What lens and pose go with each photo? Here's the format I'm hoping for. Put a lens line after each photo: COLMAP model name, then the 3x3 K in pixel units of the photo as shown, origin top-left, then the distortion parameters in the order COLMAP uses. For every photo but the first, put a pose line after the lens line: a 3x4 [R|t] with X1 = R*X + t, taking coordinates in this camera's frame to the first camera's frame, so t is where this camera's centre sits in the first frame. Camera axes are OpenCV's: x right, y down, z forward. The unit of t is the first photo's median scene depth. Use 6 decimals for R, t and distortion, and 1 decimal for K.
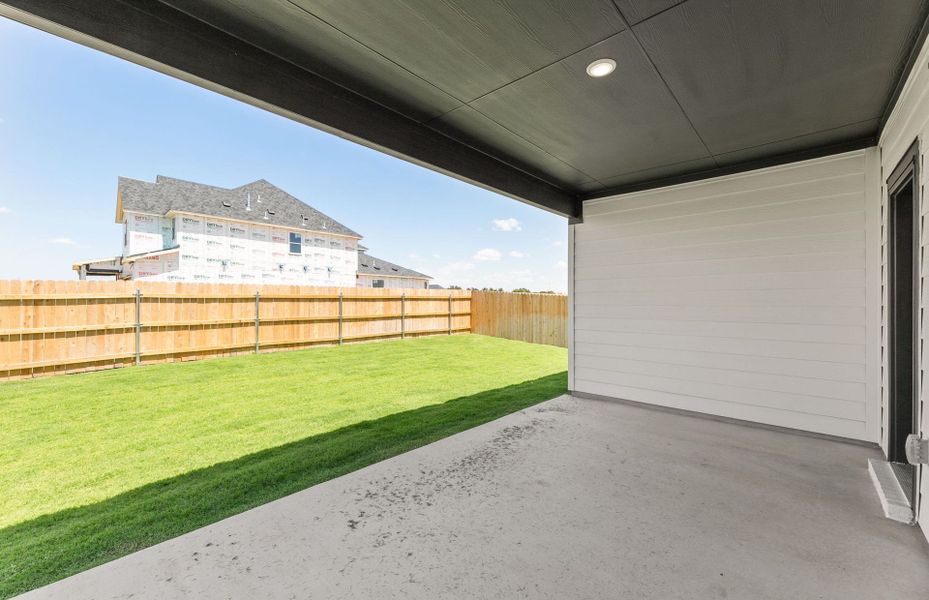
lens RADIAL K [[377.9, 0, 461.7], [0, 377.9, 302.1], [0, 0, 1]] dist [-0.002352, -0.000206]
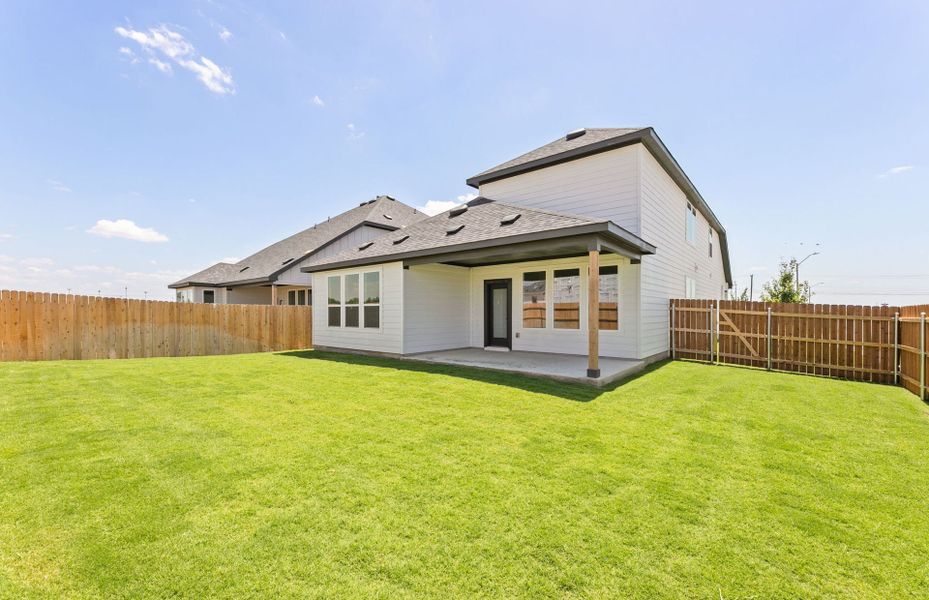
lens RADIAL K [[382.7, 0, 463.1], [0, 382.7, 312.9], [0, 0, 1]] dist [0.000167, 0.000116]
pose [[-0.047902, -0.008077, 0.998819, -0.755213], [-0.001268, 0.999967, 0.008025, 0.001862], [-0.998851, -0.000882, -0.047911, 0.350119]]
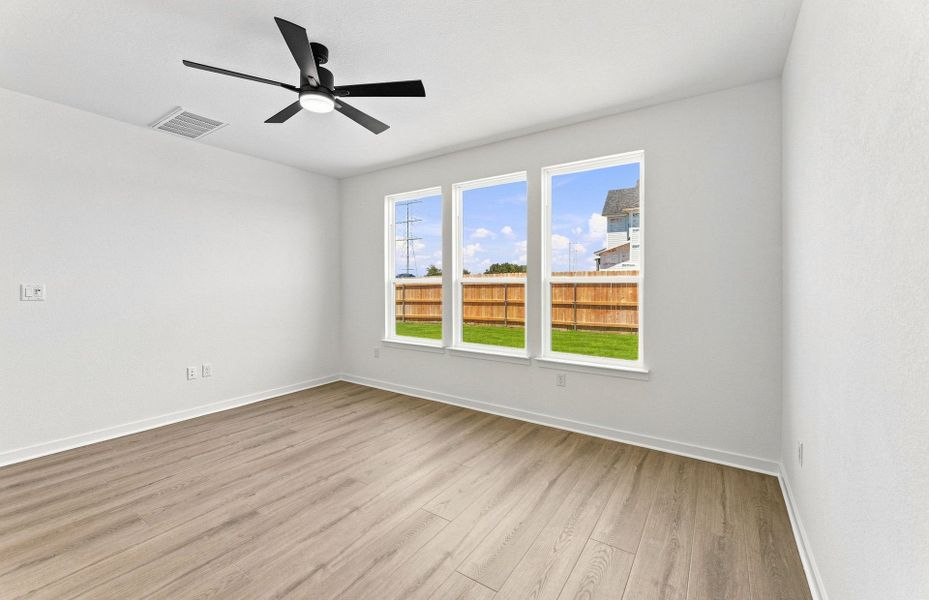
lens RADIAL K [[375.8, 0, 462.6], [0, 375.8, 300.3], [0, 0, 1]] dist [-0.000536, 0.000296]
pose [[0.151981, 0.040420, -0.987557, 0.569839], [0.000147, 0.999163, 0.040917, -0.007397], [0.988383, -0.006364, 0.151848, 0.519188]]
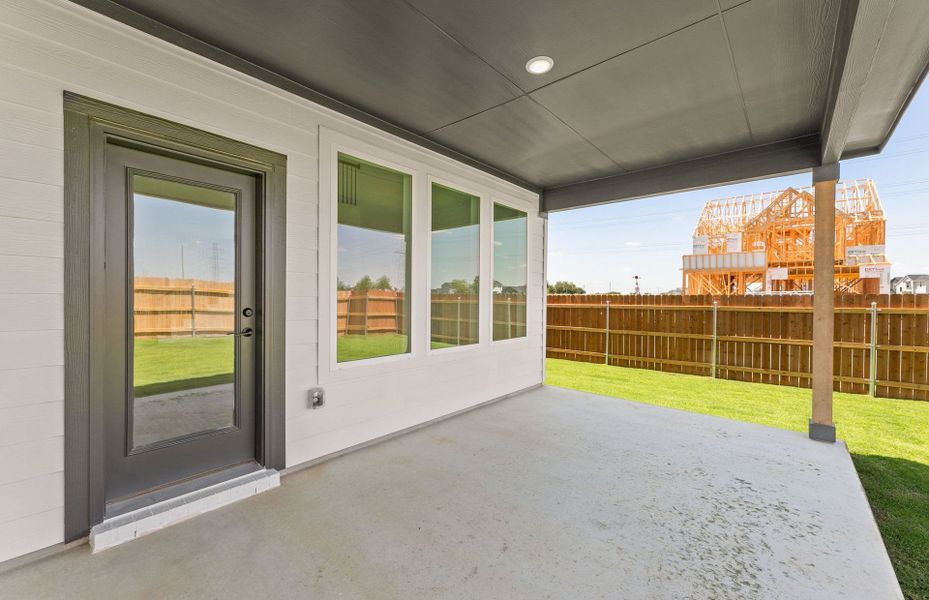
lens RADIAL K [[375.8, 0, 462.6], [0, 375.8, 300.3], [0, 0, 1]] dist [-0.000536, 0.000296]
pose [[-0.999687, -0.011440, -0.022258, 0.118194], [-0.011595, 0.999909, 0.006854, 0.002260], [0.022177, 0.007110, -0.999729, 0.401687]]
